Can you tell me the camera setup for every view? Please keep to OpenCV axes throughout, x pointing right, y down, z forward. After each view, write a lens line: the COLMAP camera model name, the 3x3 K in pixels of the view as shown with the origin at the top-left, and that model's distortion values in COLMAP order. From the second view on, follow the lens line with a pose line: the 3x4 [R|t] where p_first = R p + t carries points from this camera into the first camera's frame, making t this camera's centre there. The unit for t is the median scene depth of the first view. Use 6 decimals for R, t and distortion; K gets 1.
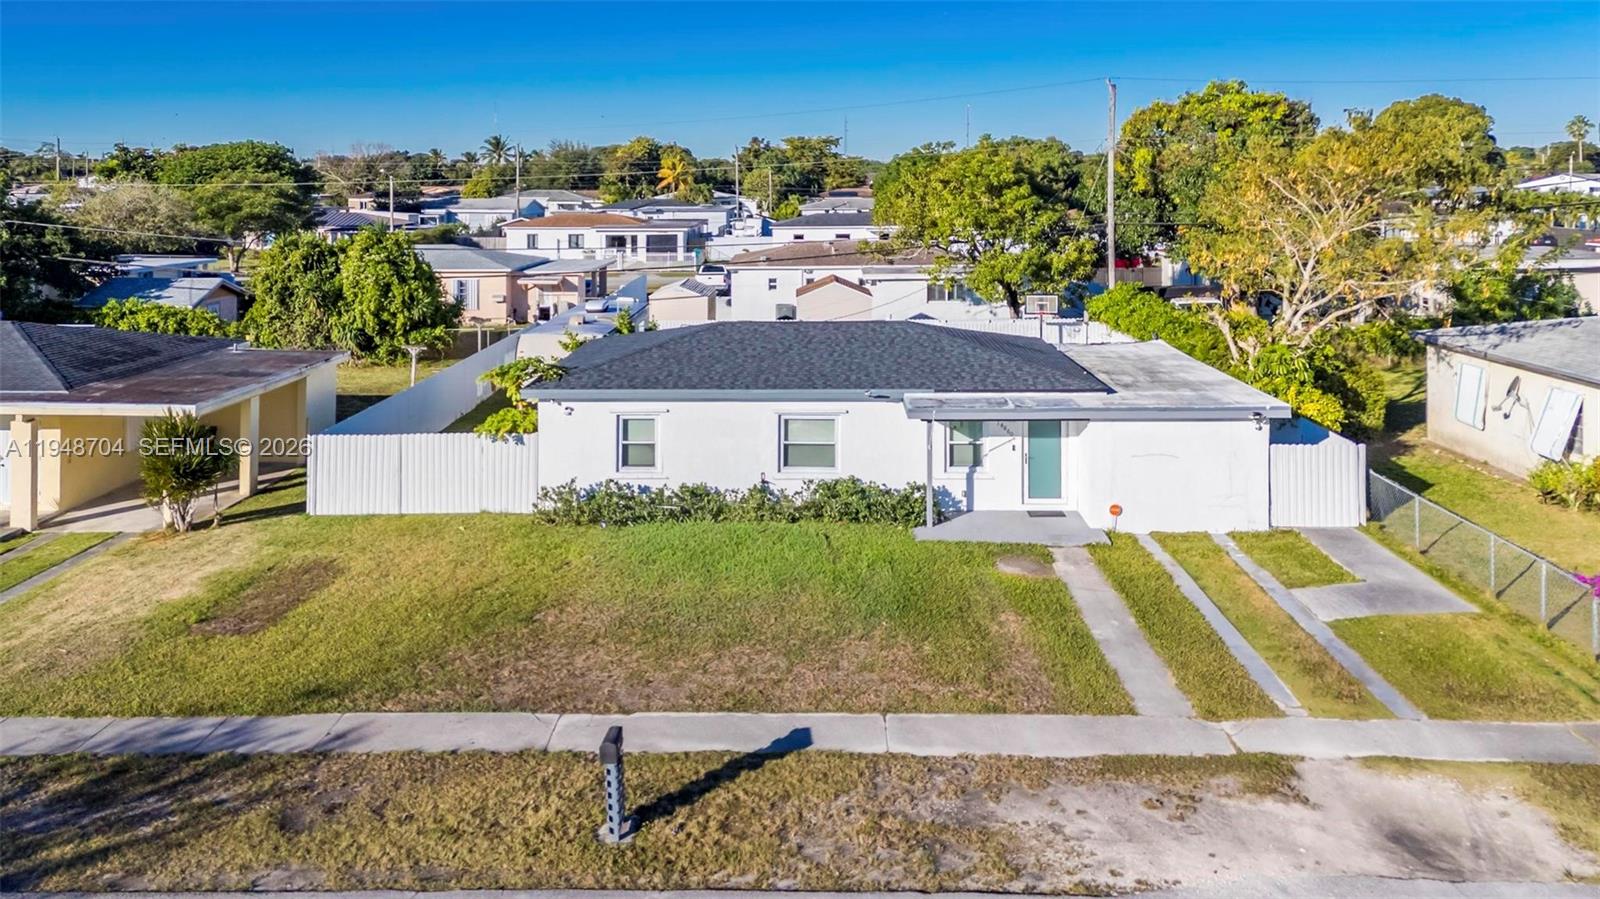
lens RADIAL K [[1178.3, 0, 774.7], [0, 1178.3, 240.3], [0, 0, 1]] dist [0.047298, 0.005358]
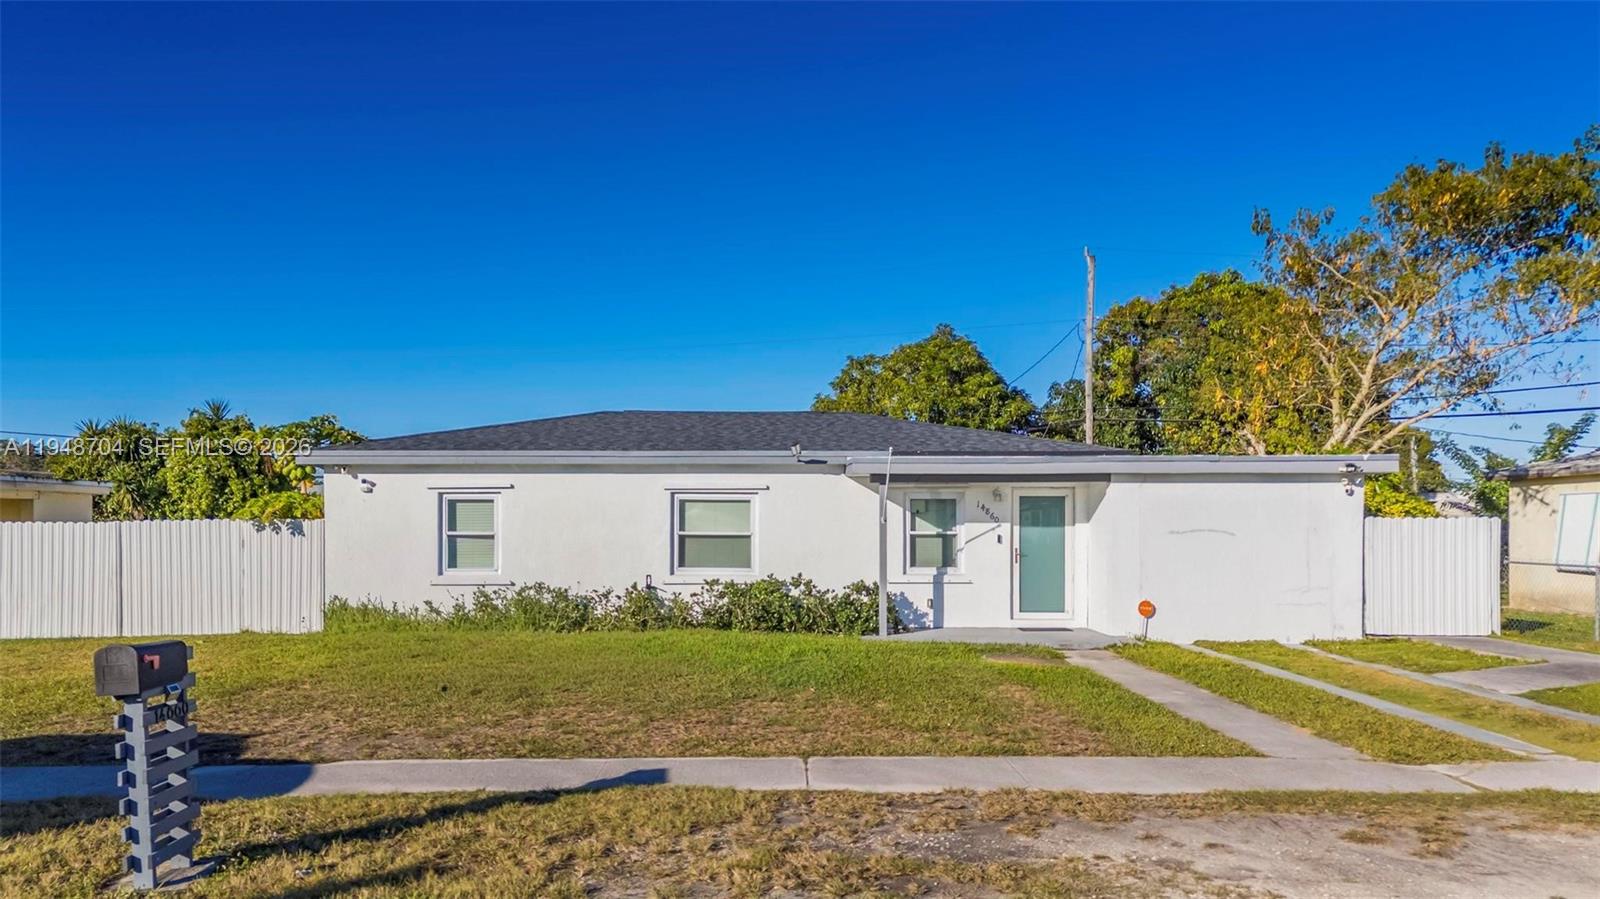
lens RADIAL K [[1173.6, 0, 772.1], [0, 1173.6, 533.2], [0, 0, 1]] dist [0.083257, 0.002495]
pose [[0.999057, 0.008694, 0.042543, 0.035088], [-0.006678, 0.998858, -0.047307, 0.211837], [-0.042906, 0.046978, 0.997974, 0.300538]]
